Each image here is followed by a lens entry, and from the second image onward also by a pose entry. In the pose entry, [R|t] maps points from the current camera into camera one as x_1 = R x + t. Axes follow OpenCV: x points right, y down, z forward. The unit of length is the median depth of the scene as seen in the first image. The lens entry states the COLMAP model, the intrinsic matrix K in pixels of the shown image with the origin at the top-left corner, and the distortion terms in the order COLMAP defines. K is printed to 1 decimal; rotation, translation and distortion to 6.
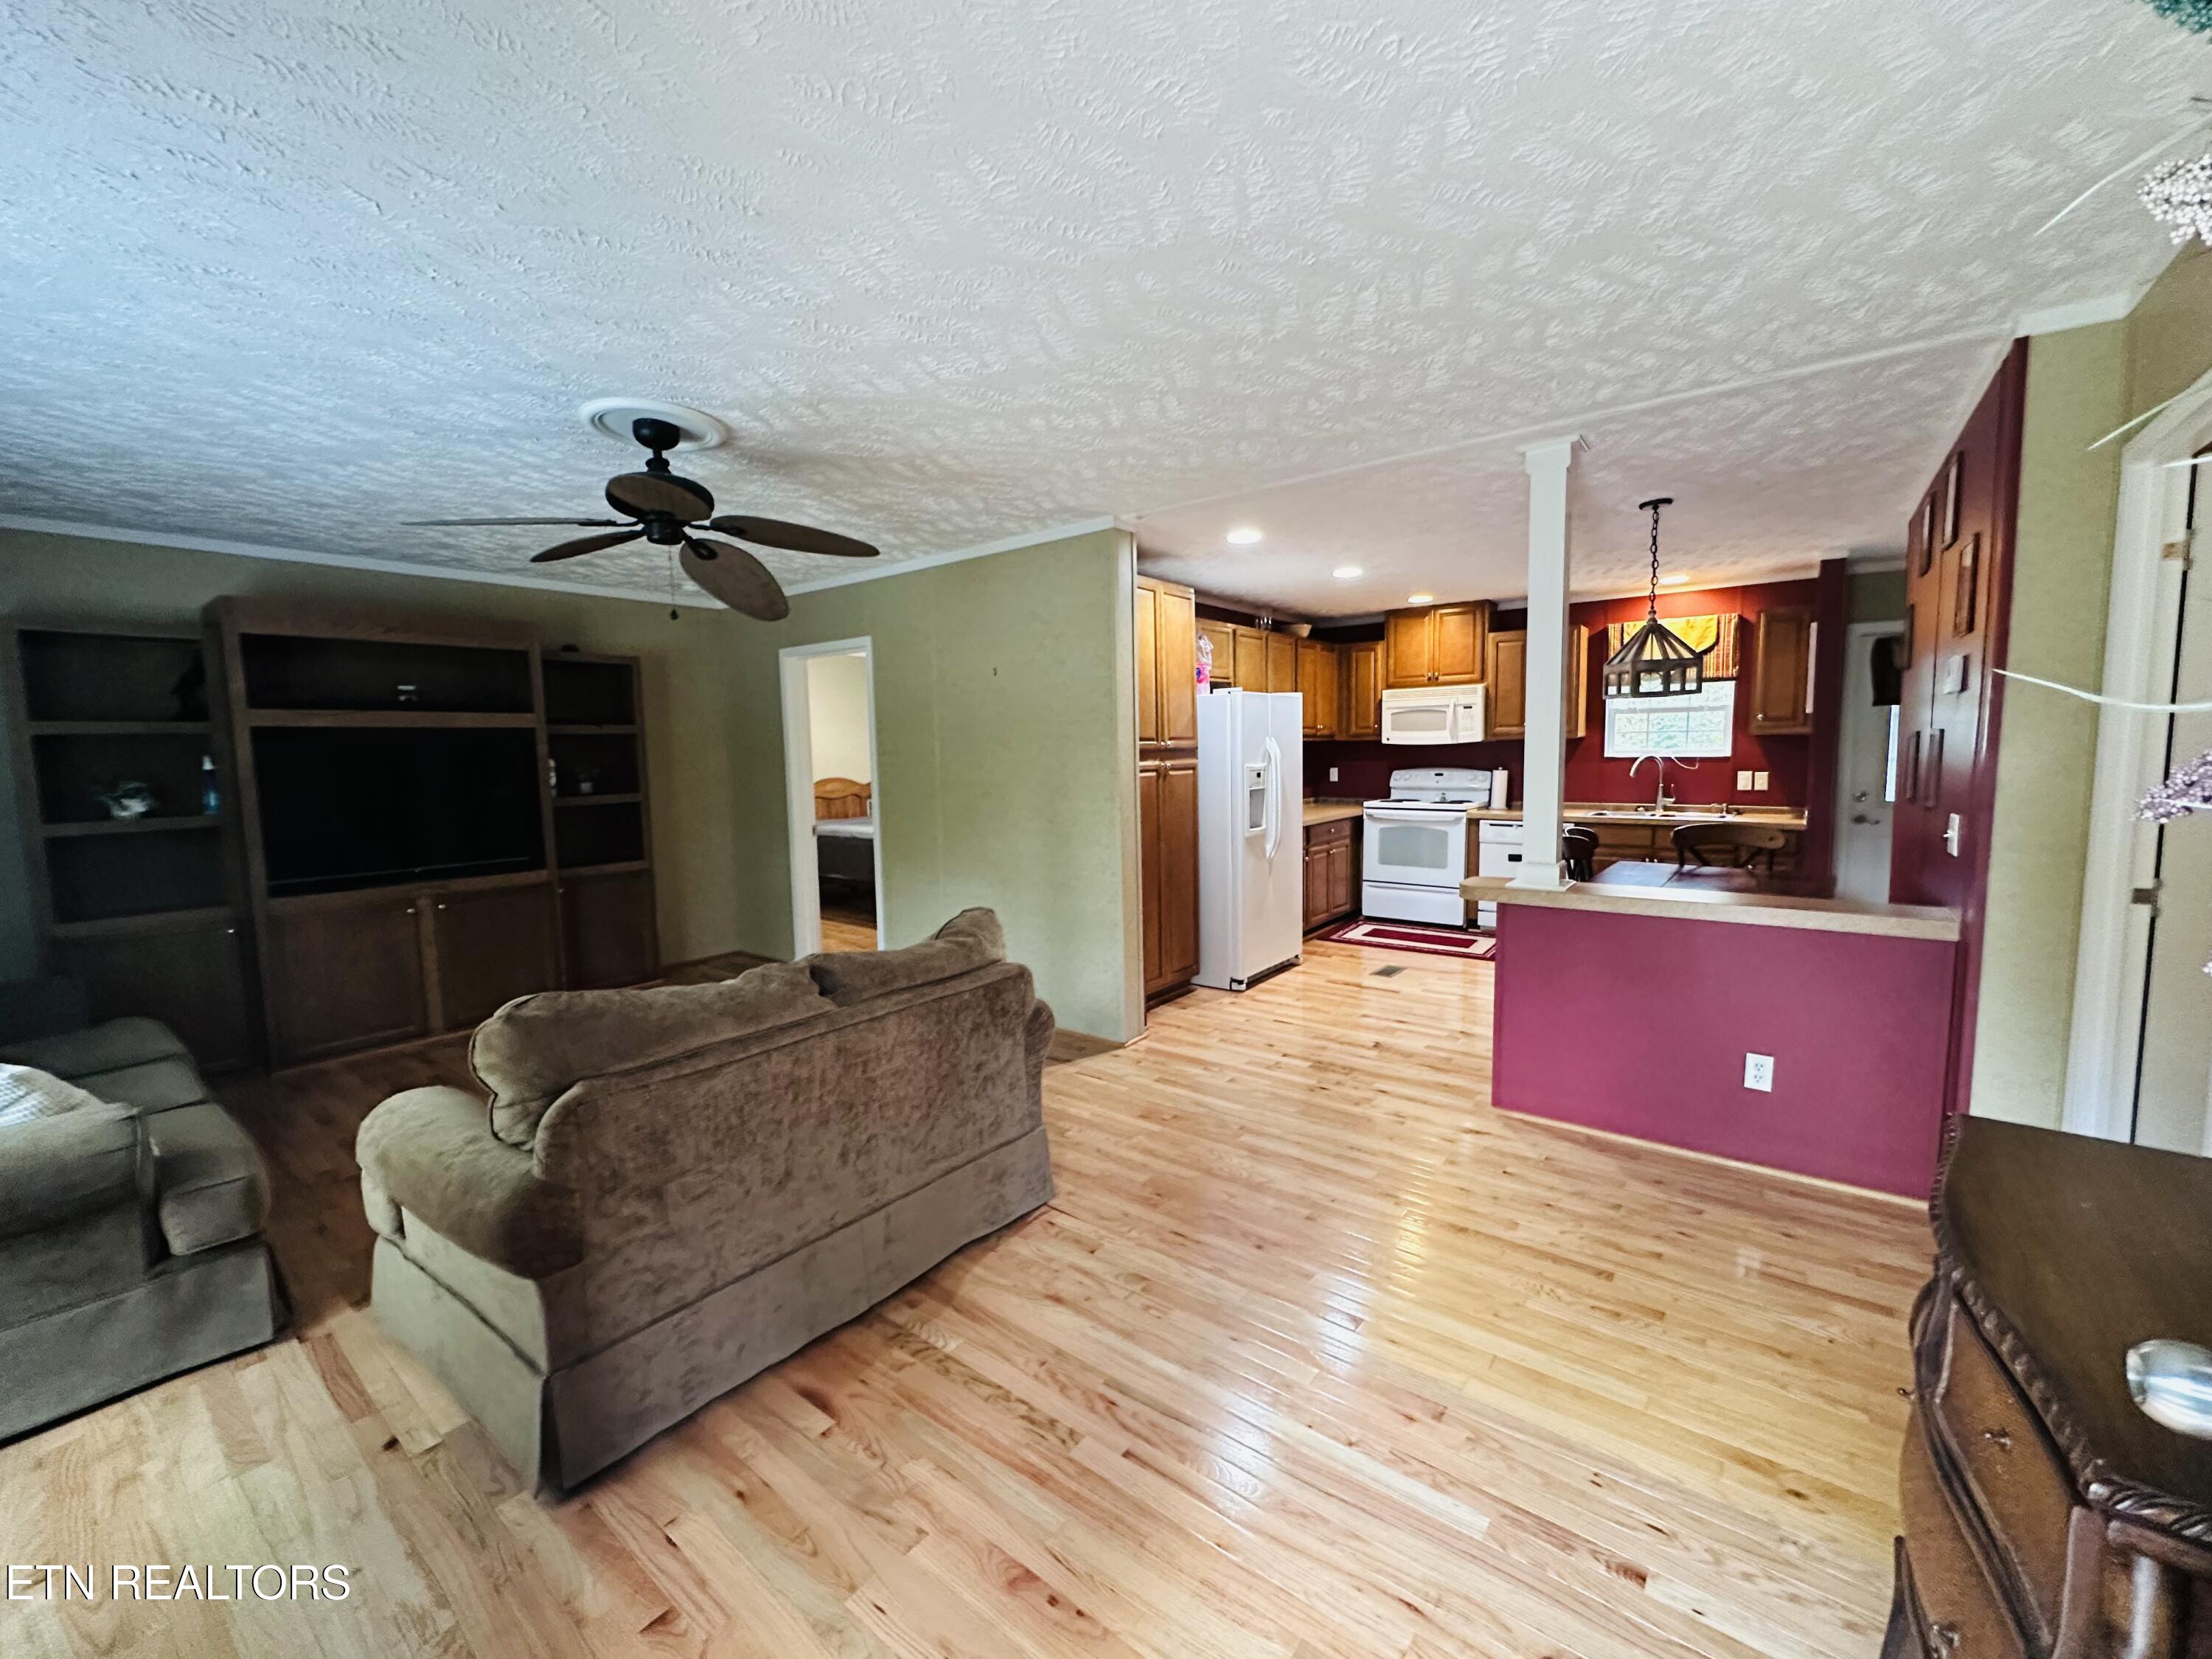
lens RADIAL K [[887.8, 0, 1104.0], [0, 887.8, 826.1], [0, 0, 1]] dist [-0.003966, 0.000061]
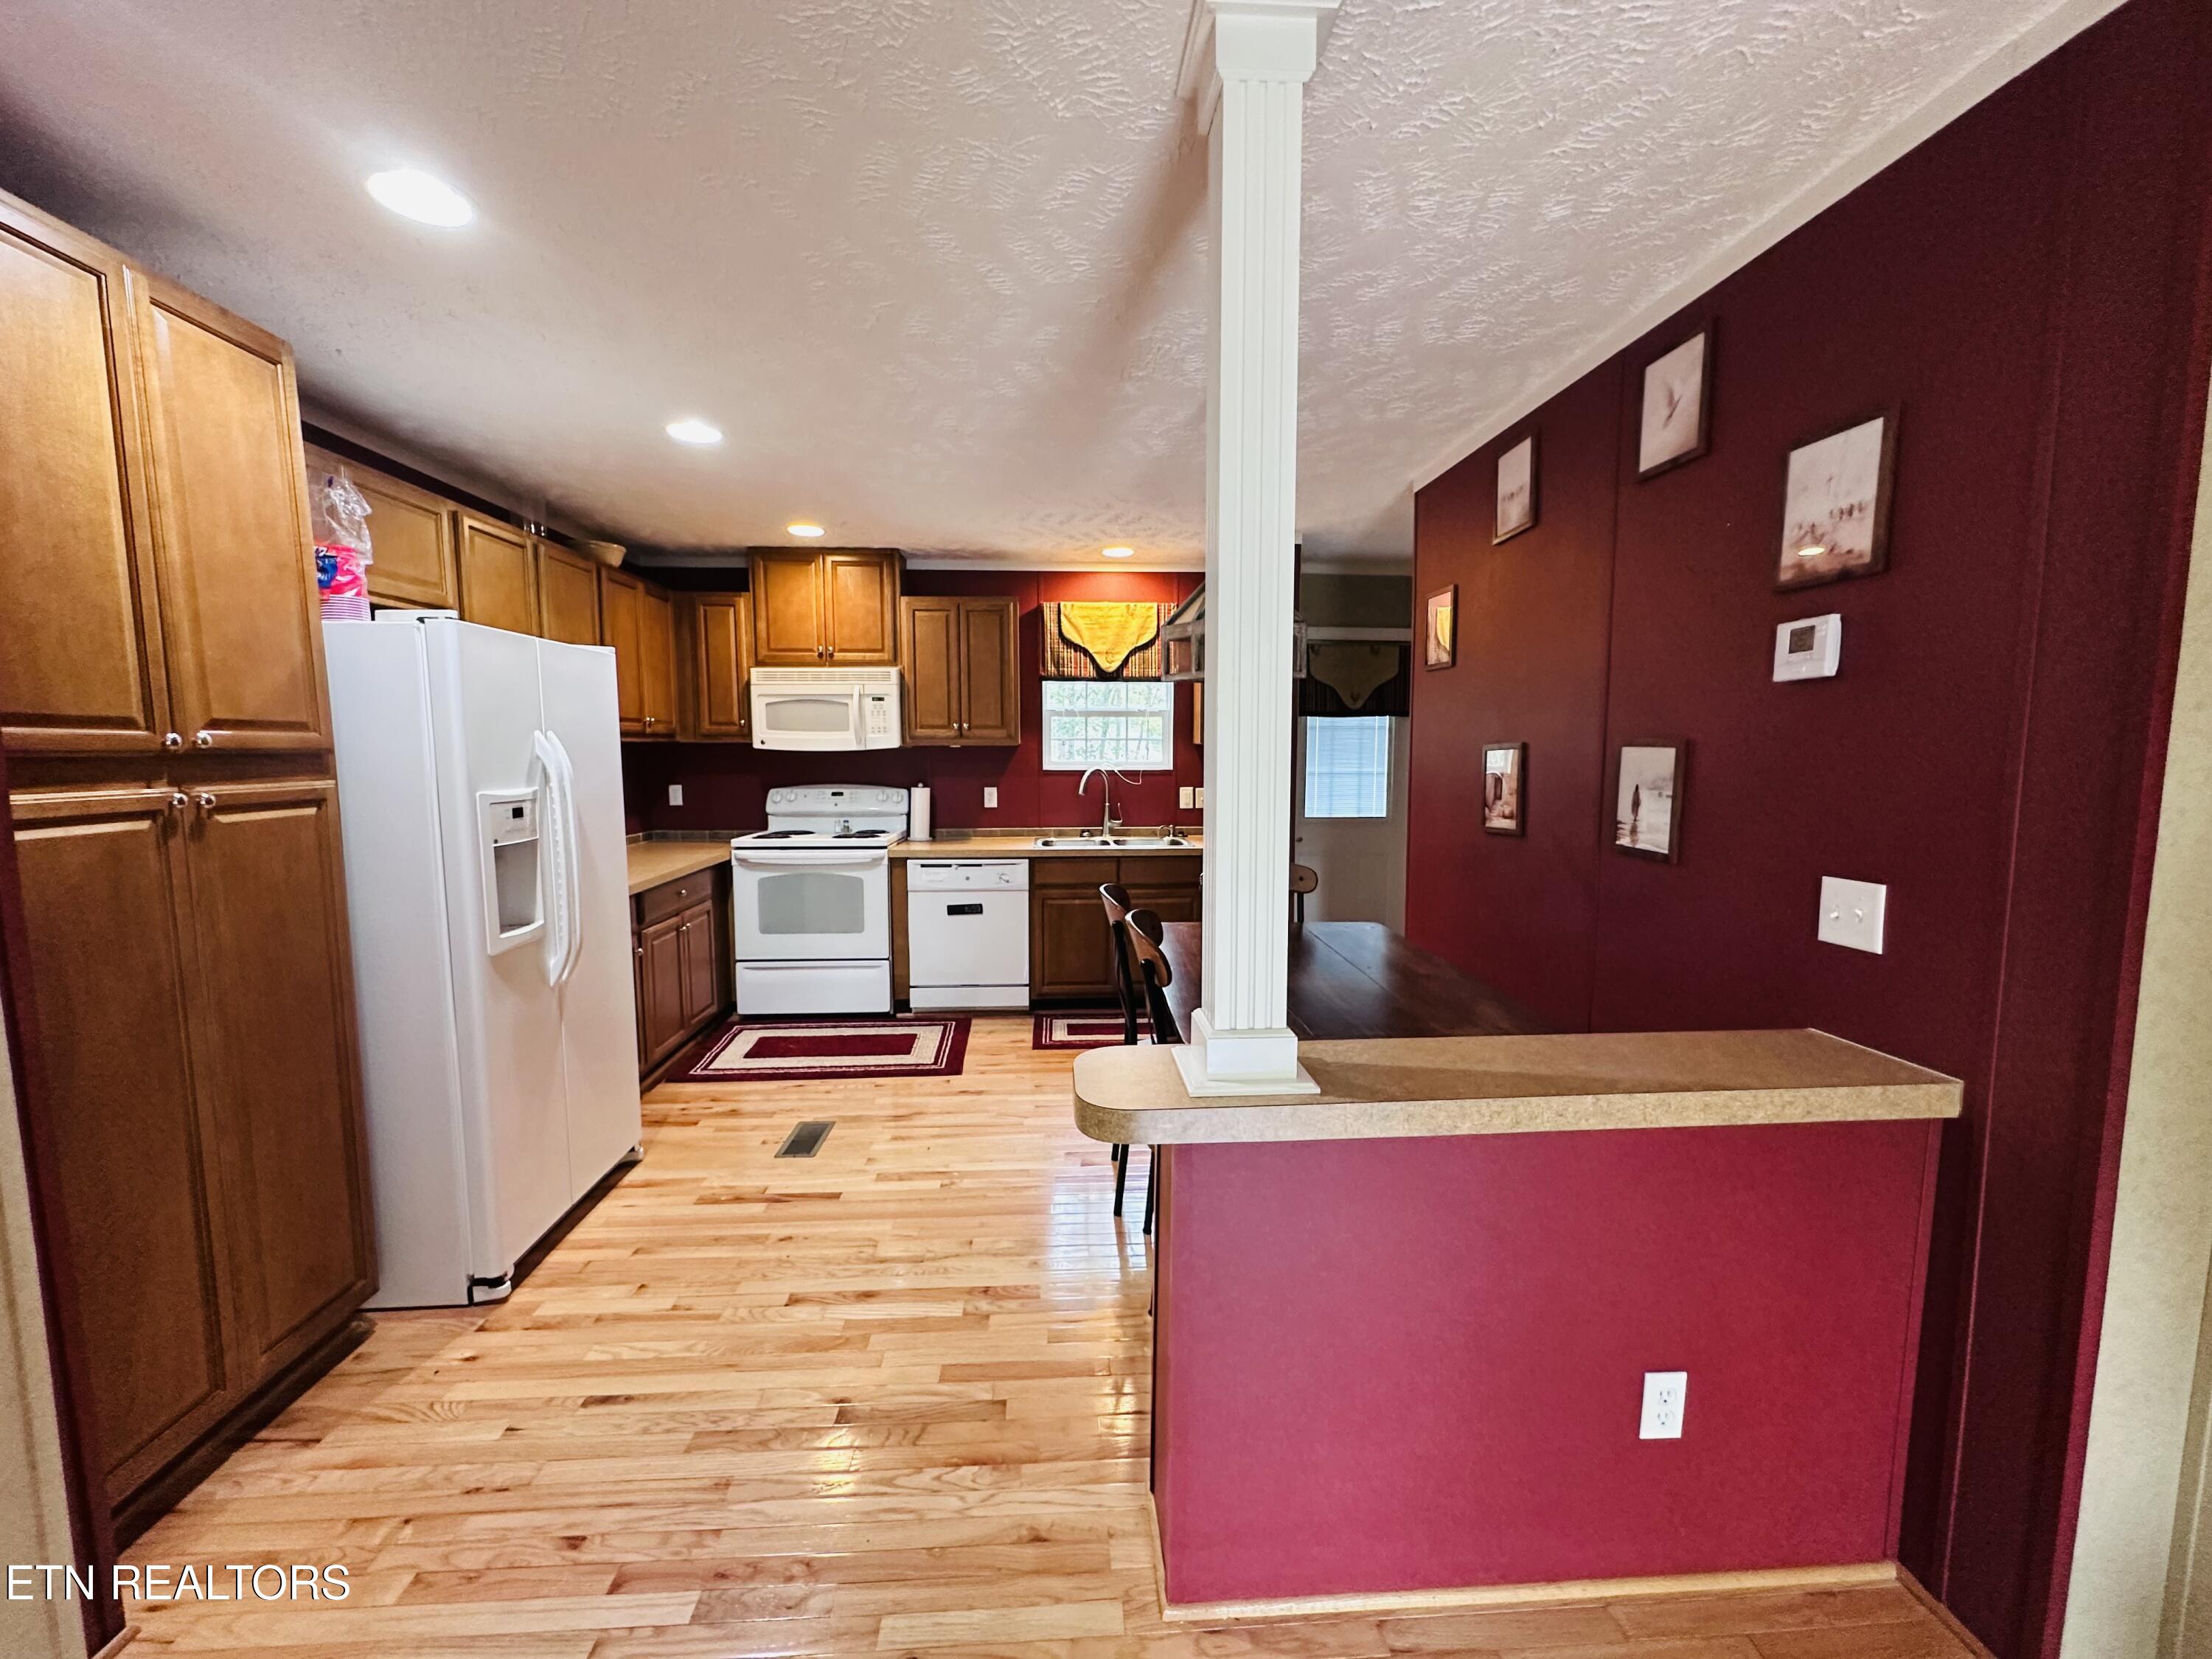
lens RADIAL K [[887.7, 0, 1106.3], [0, 887.7, 833.0], [0, 0, 1]] dist [-0.001590, -0.000125]
pose [[0.750940, -0.045948, 0.658770, 0.103571], [0.045844, 0.998797, 0.017405, -0.042495], [-0.658777, 0.017131, 0.752143, 0.473007]]
